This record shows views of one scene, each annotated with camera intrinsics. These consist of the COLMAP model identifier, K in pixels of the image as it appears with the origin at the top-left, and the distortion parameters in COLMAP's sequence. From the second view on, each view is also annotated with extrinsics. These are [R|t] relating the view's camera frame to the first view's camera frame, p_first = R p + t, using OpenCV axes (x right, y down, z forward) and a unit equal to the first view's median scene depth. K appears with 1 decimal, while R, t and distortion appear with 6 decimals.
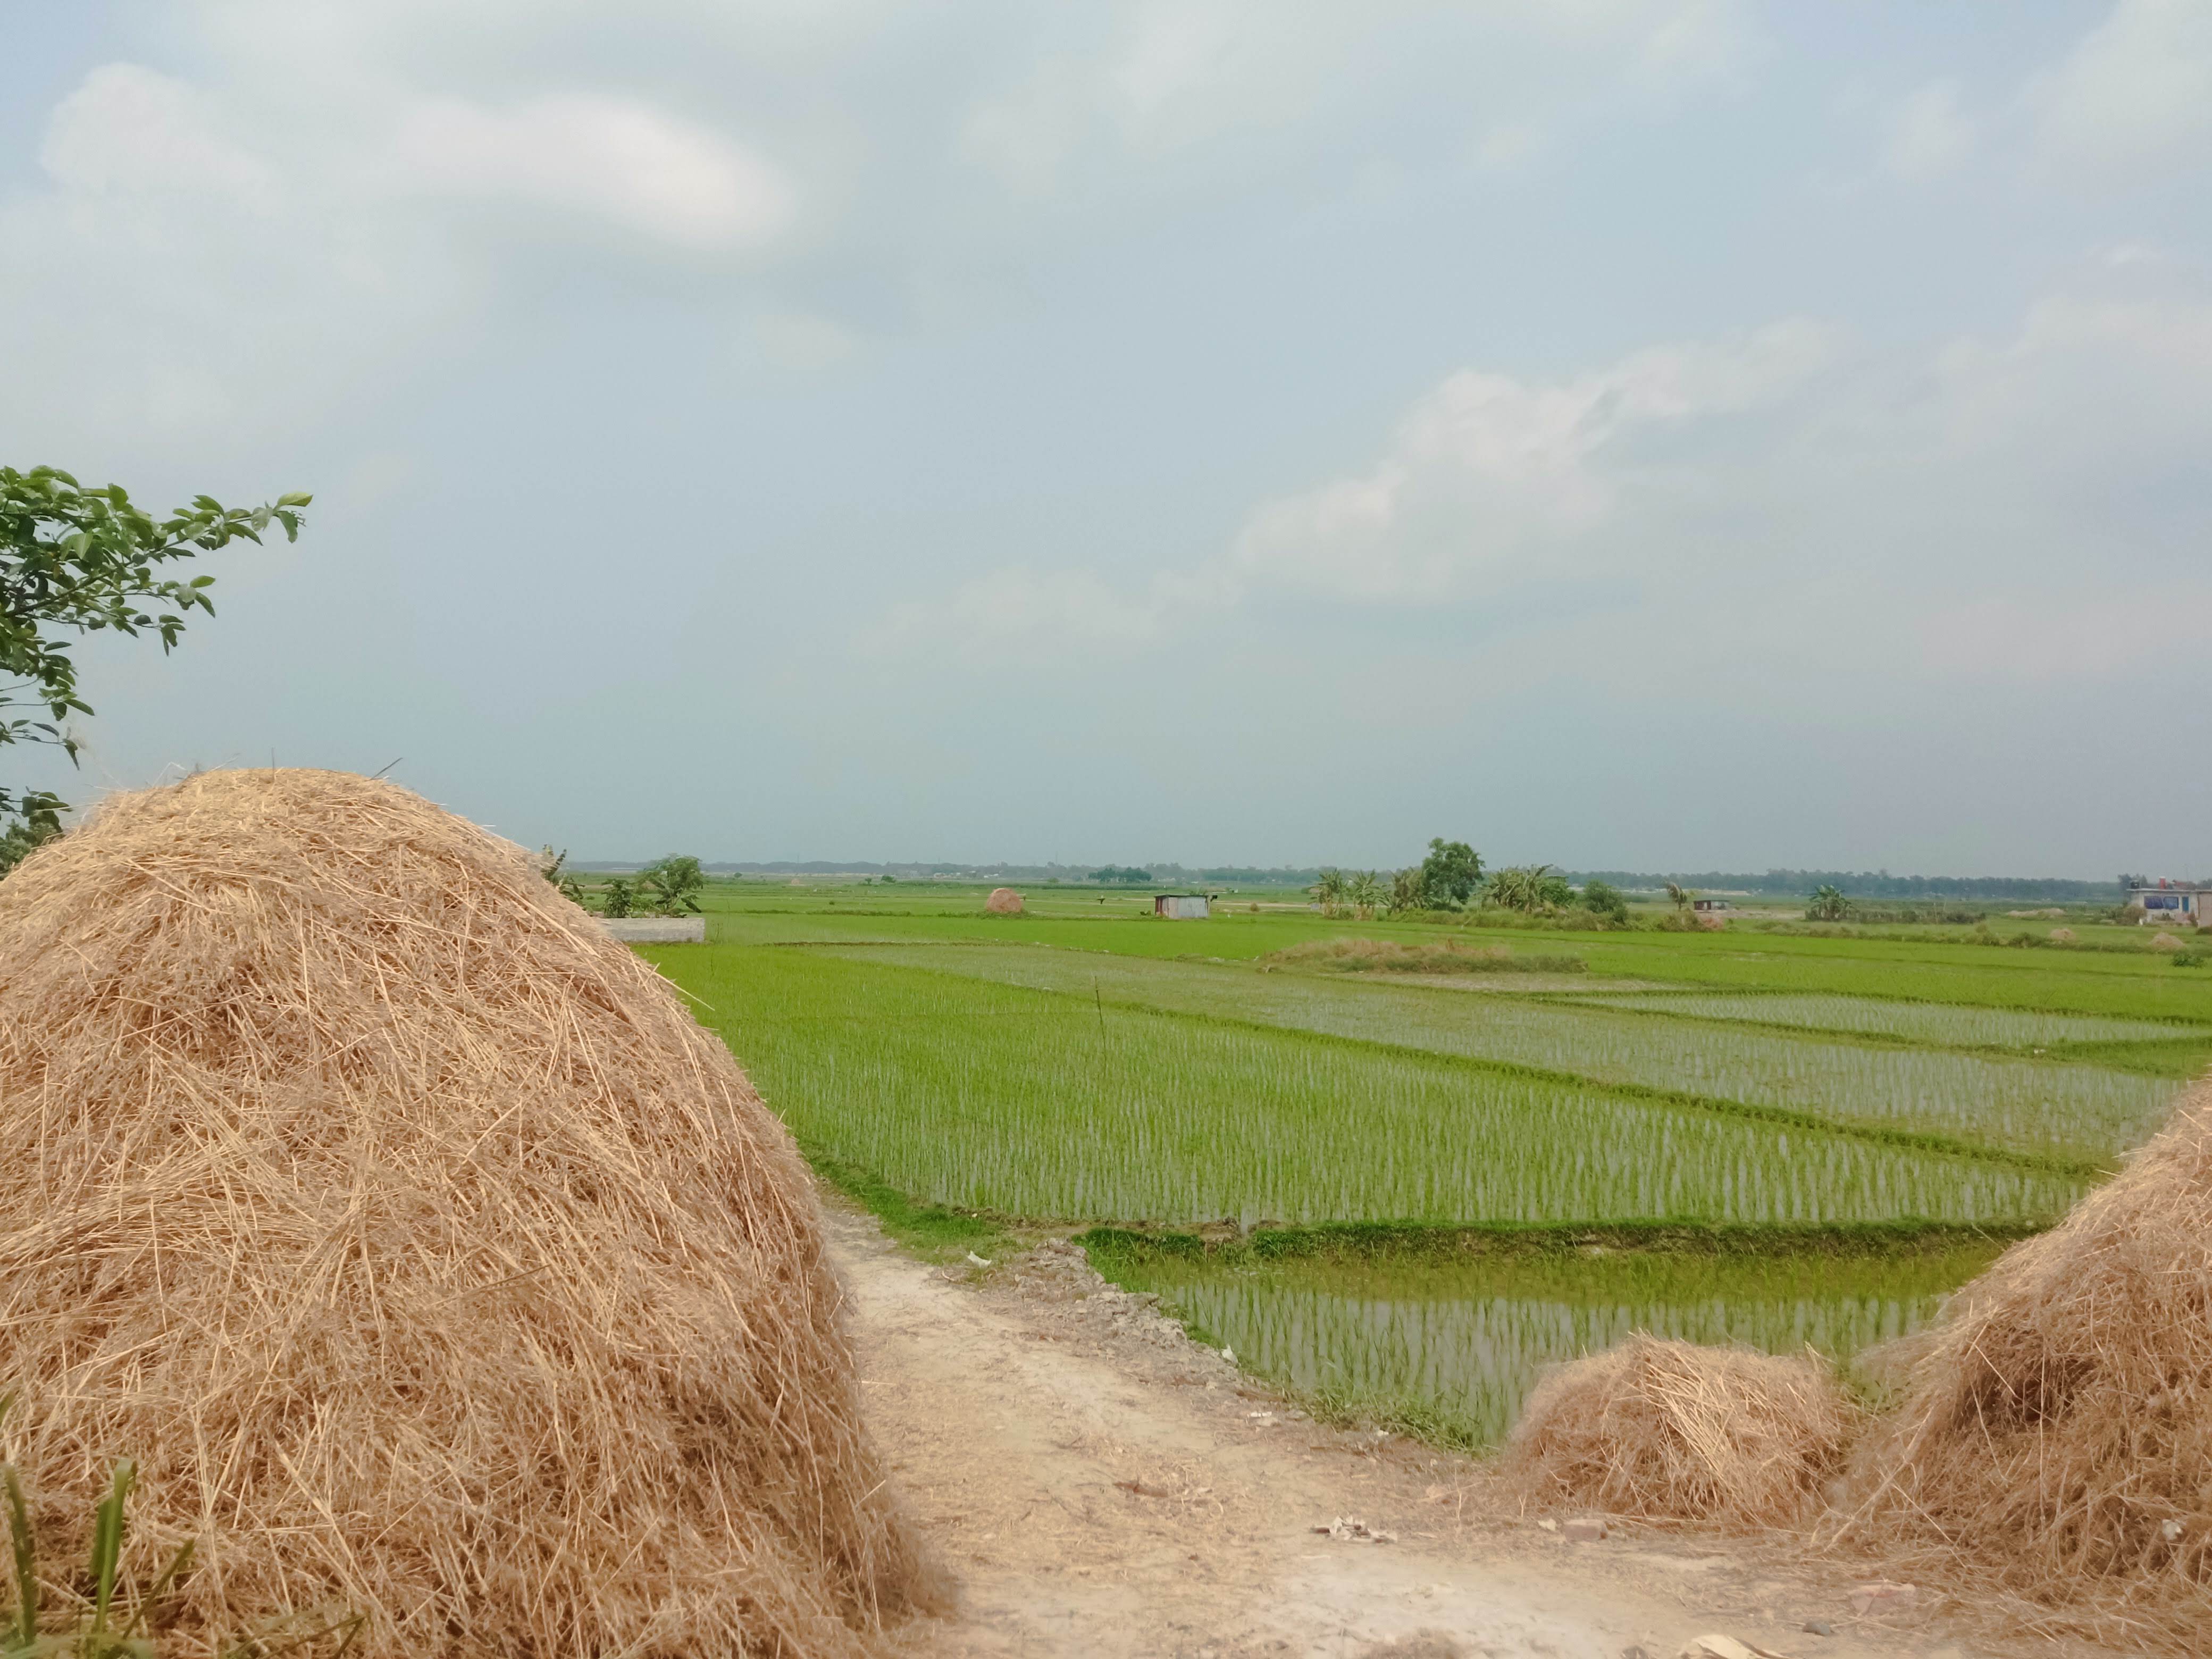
lens RADIAL K [[1817.6, 0, 1099.2], [0, 1817.6, 791.7], [0, 0, 1]] dist [0.131279, -0.218980]
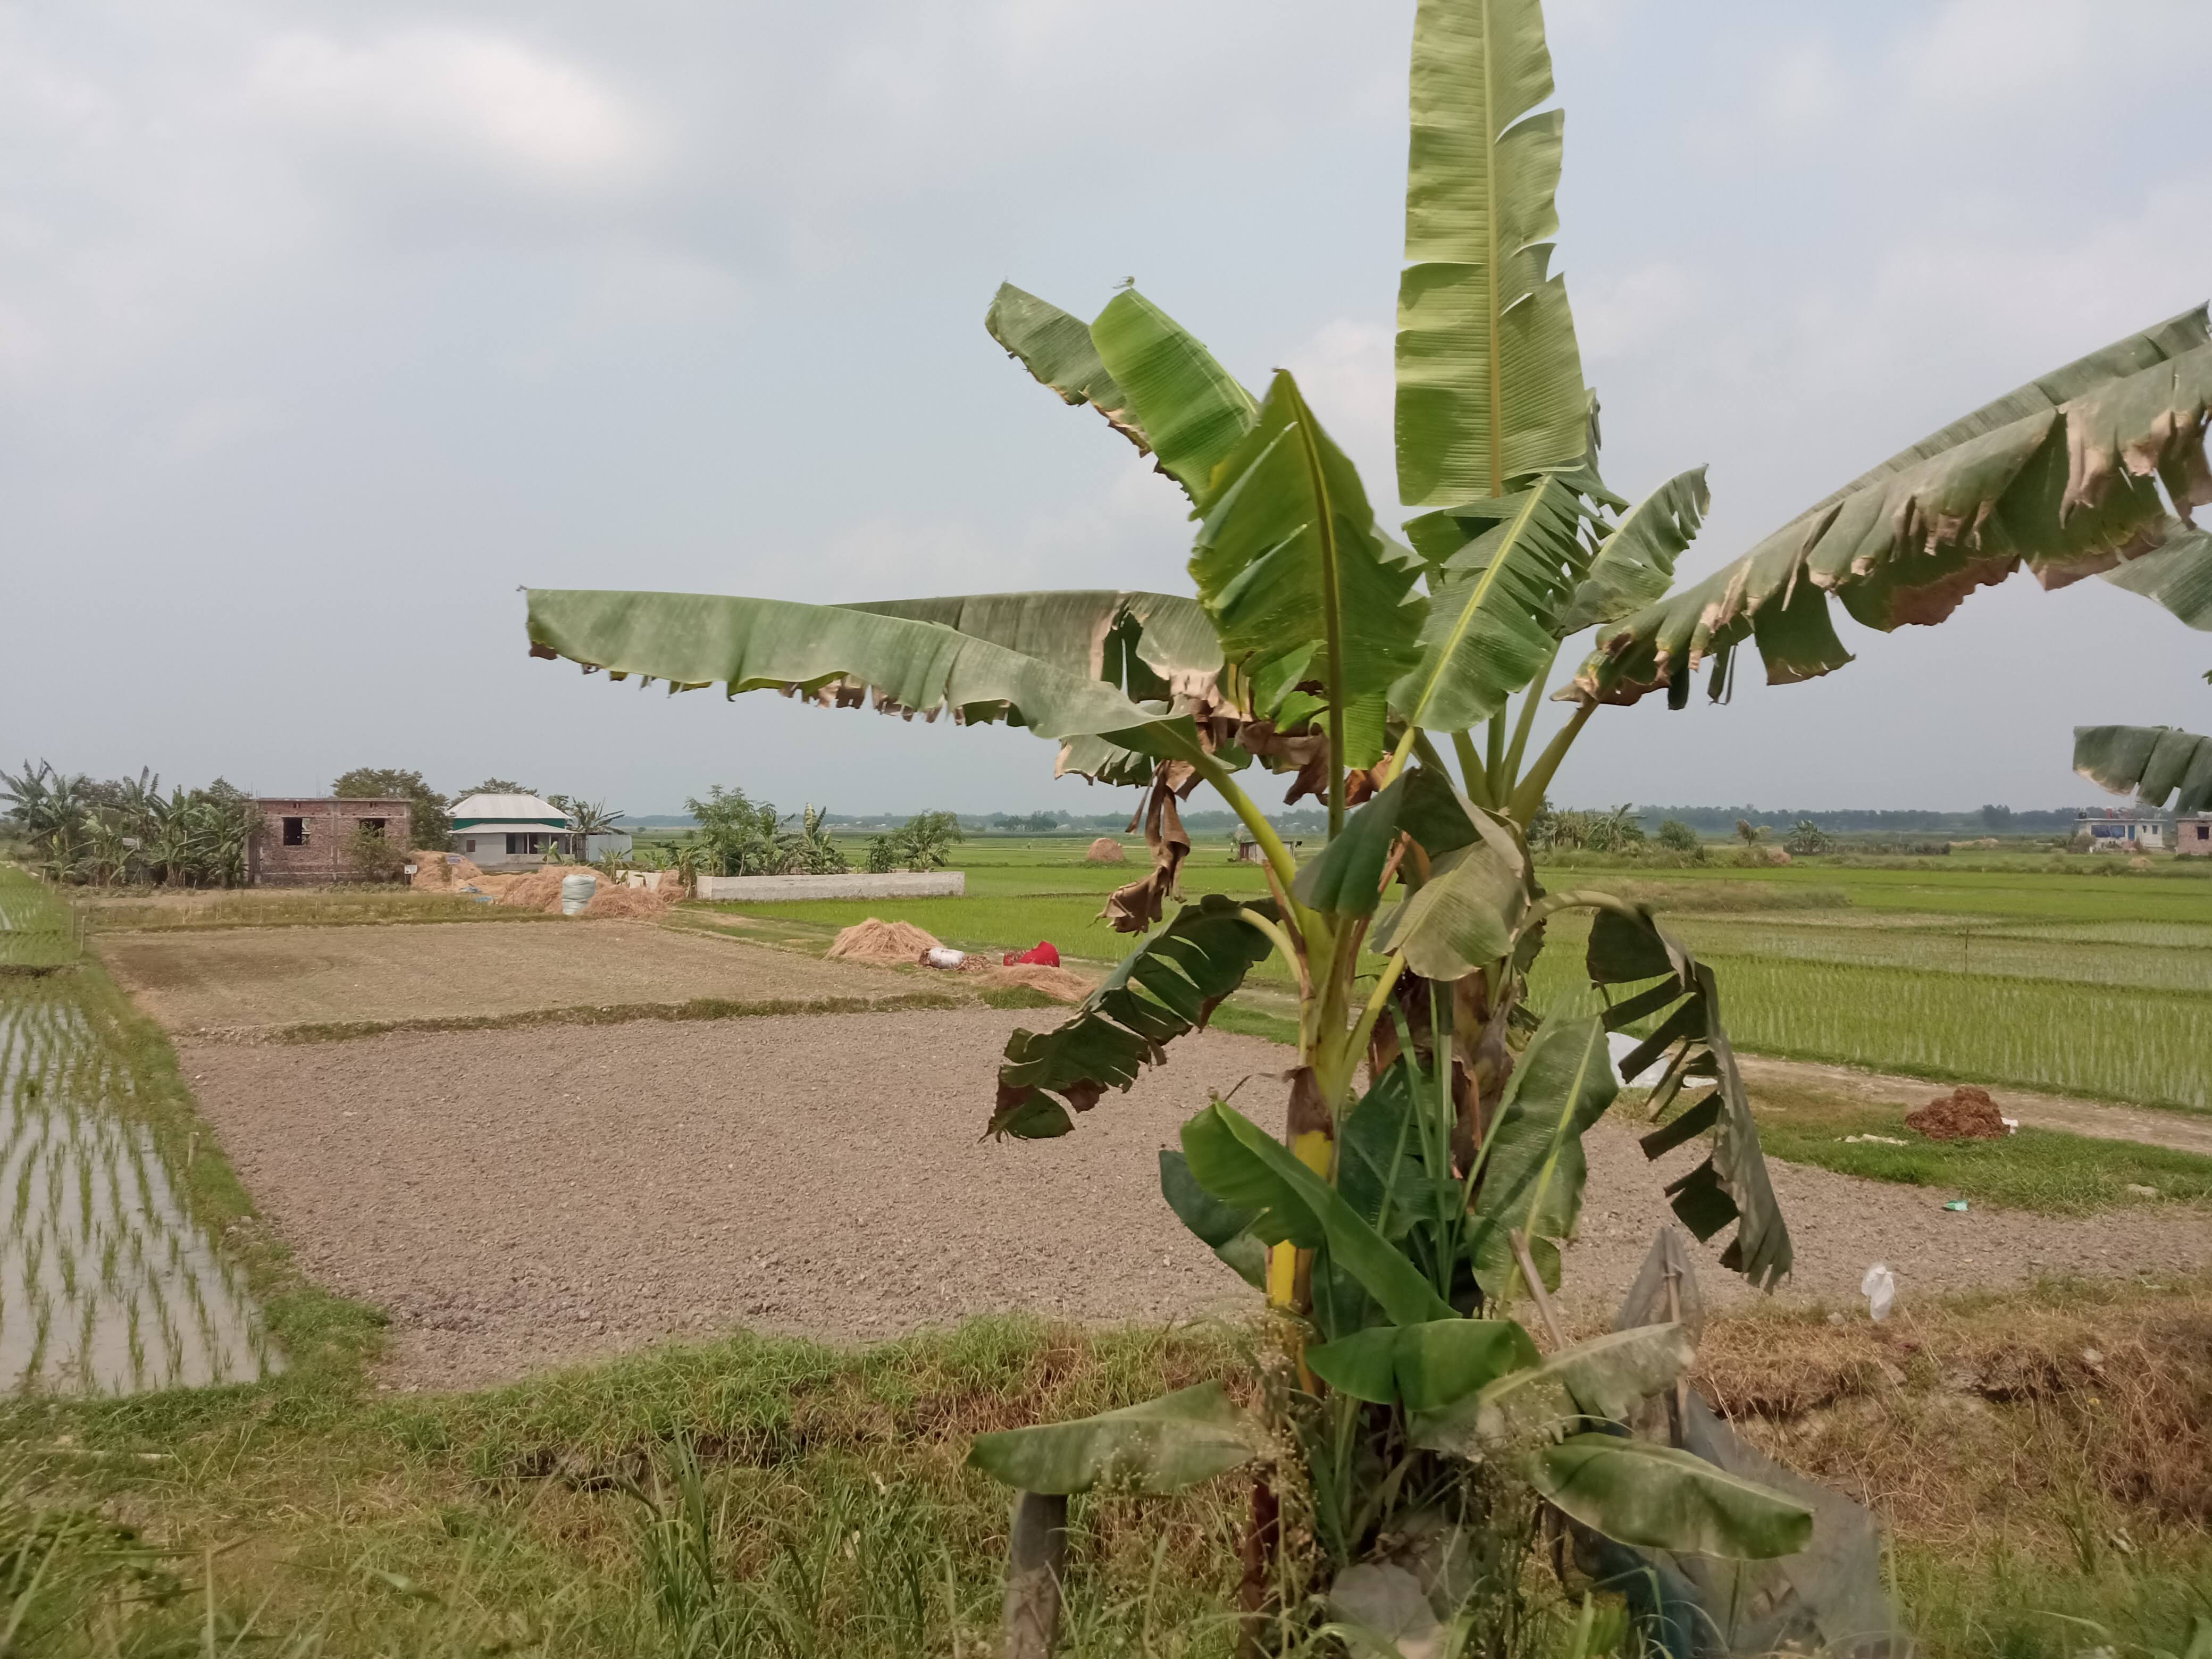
lens RADIAL K [[1817.6, 0, 1099.2], [0, 1817.6, 791.7], [0, 0, 1]] dist [0.131279, -0.218980]
pose [[0.997215, -0.016094, 0.072819, -0.118003], [0.013981, 0.999469, 0.029432, -0.002244], [-0.073254, -0.028332, 0.996911, -0.008043]]
